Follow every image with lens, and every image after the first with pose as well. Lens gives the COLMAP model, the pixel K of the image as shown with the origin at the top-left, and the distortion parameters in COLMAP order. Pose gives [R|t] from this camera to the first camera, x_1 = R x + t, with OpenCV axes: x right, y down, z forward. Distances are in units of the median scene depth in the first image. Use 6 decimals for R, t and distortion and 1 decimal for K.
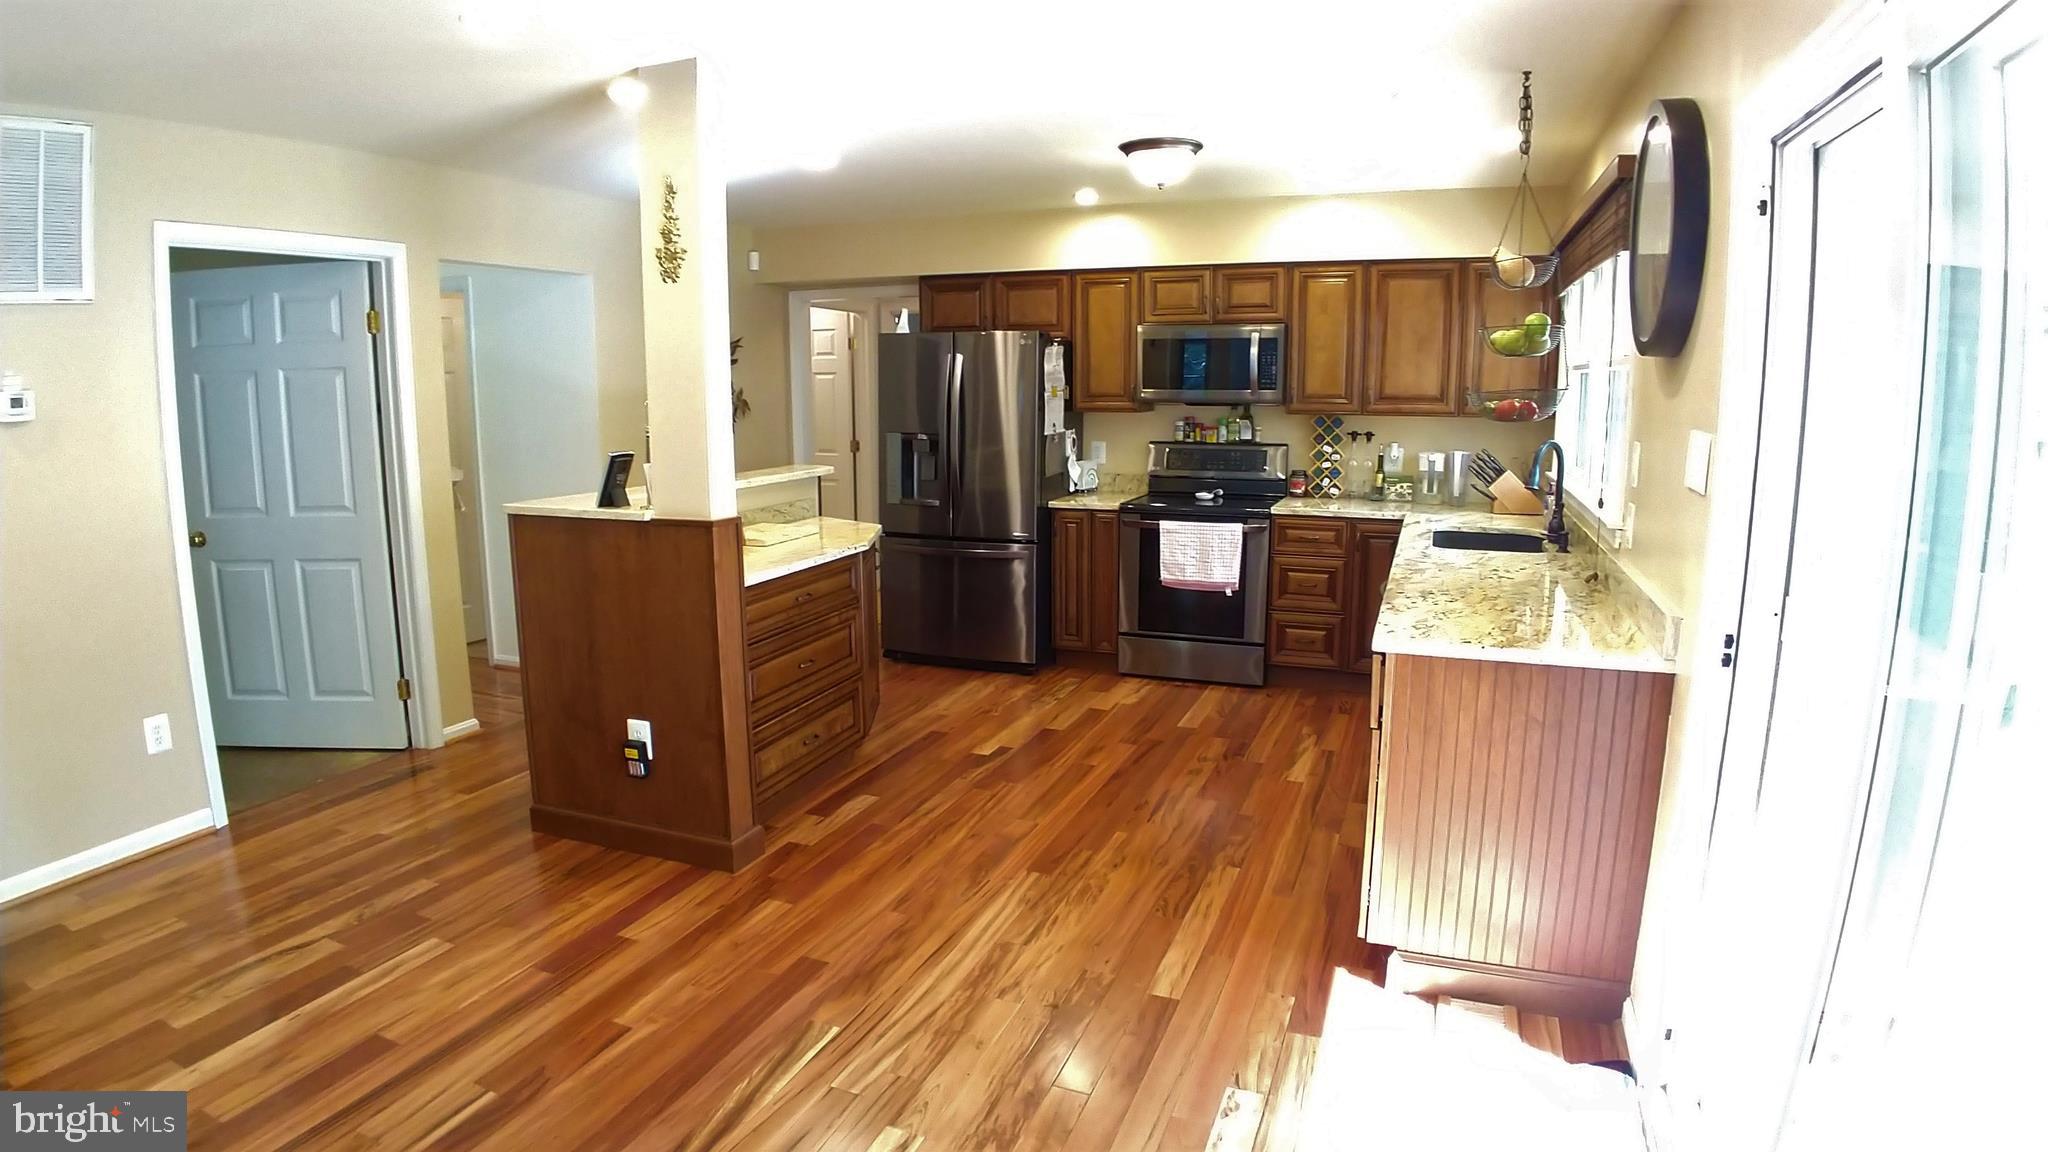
lens RADIAL K [[1060.7, 0, 1016.5], [0, 1060.7, 560.7], [0, 0, 1]] dist [-0.115184, 0.000364]
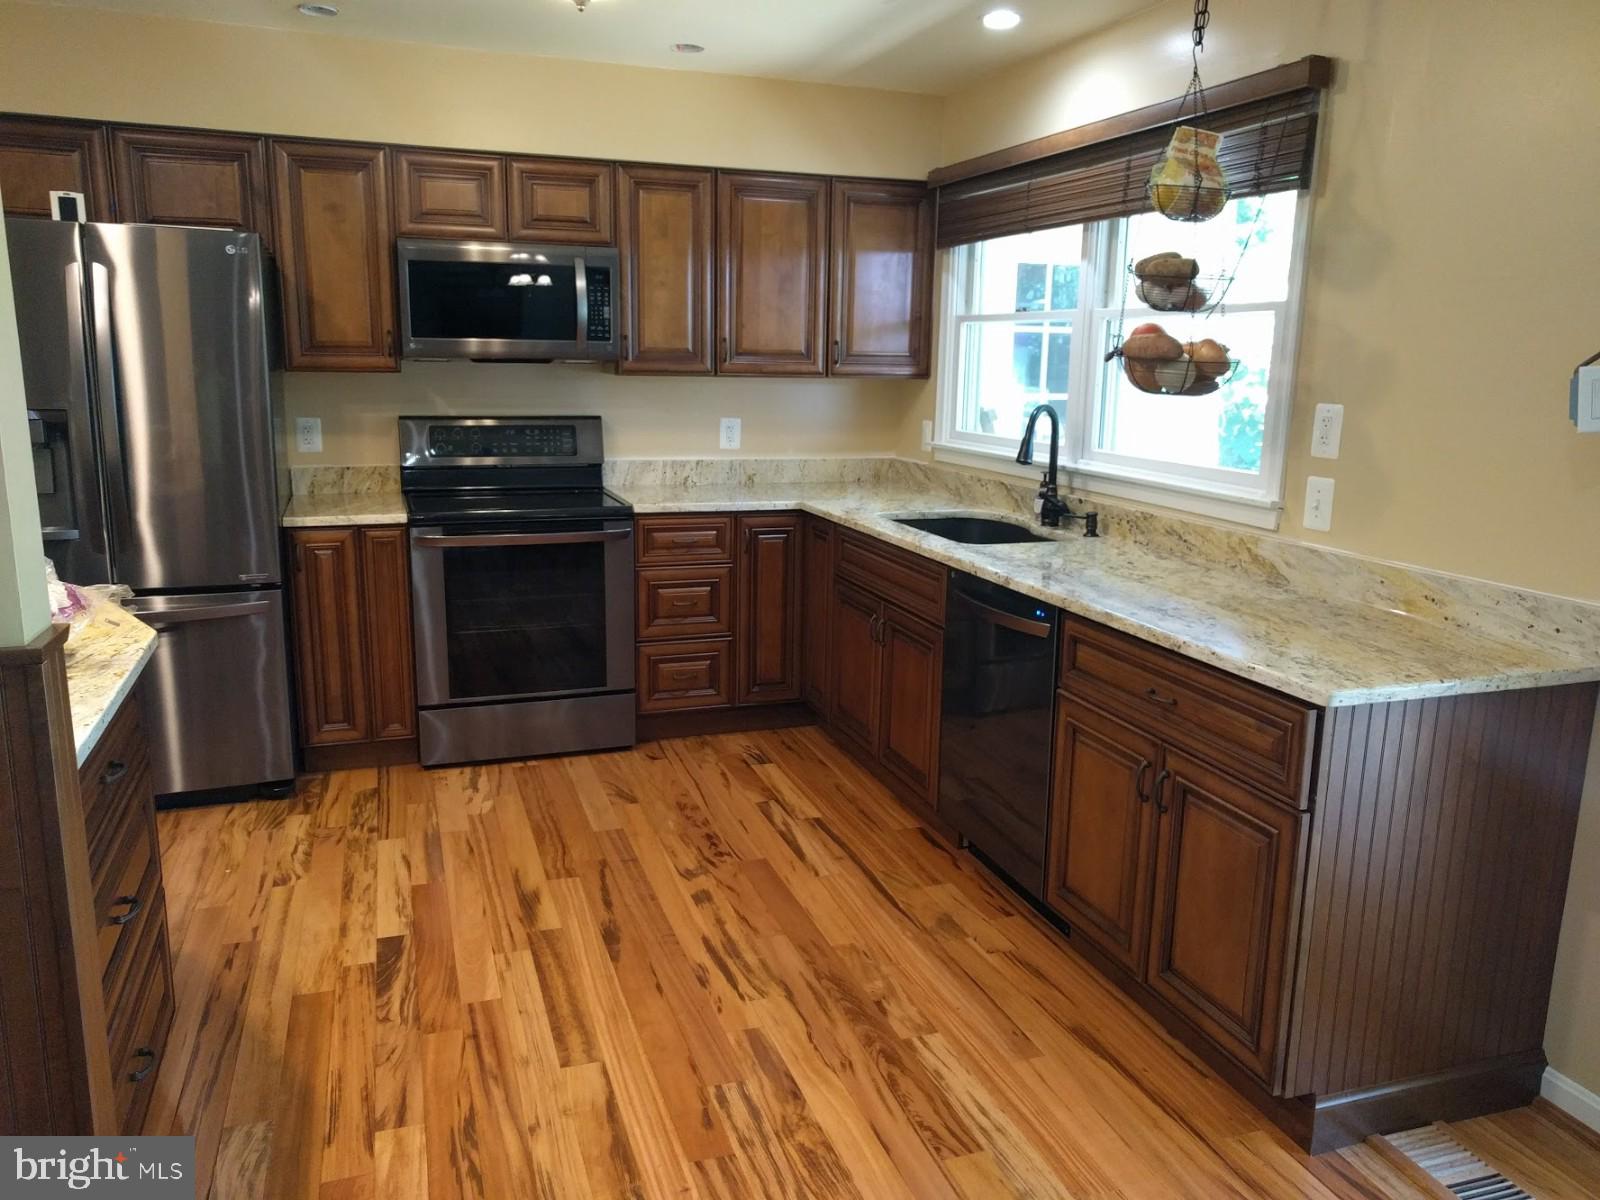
lens RADIAL K [[1195.9, 0, 805.1], [0, 1195.9, 600.2], [0, 0, 1]] dist [0.009791, 0.001811]
pose [[0.753115, -0.116904, 0.647419, -0.218811], [0.086444, 0.993138, 0.078774, -0.040242], [-0.652185, -0.003361, 0.758052, 0.296203]]
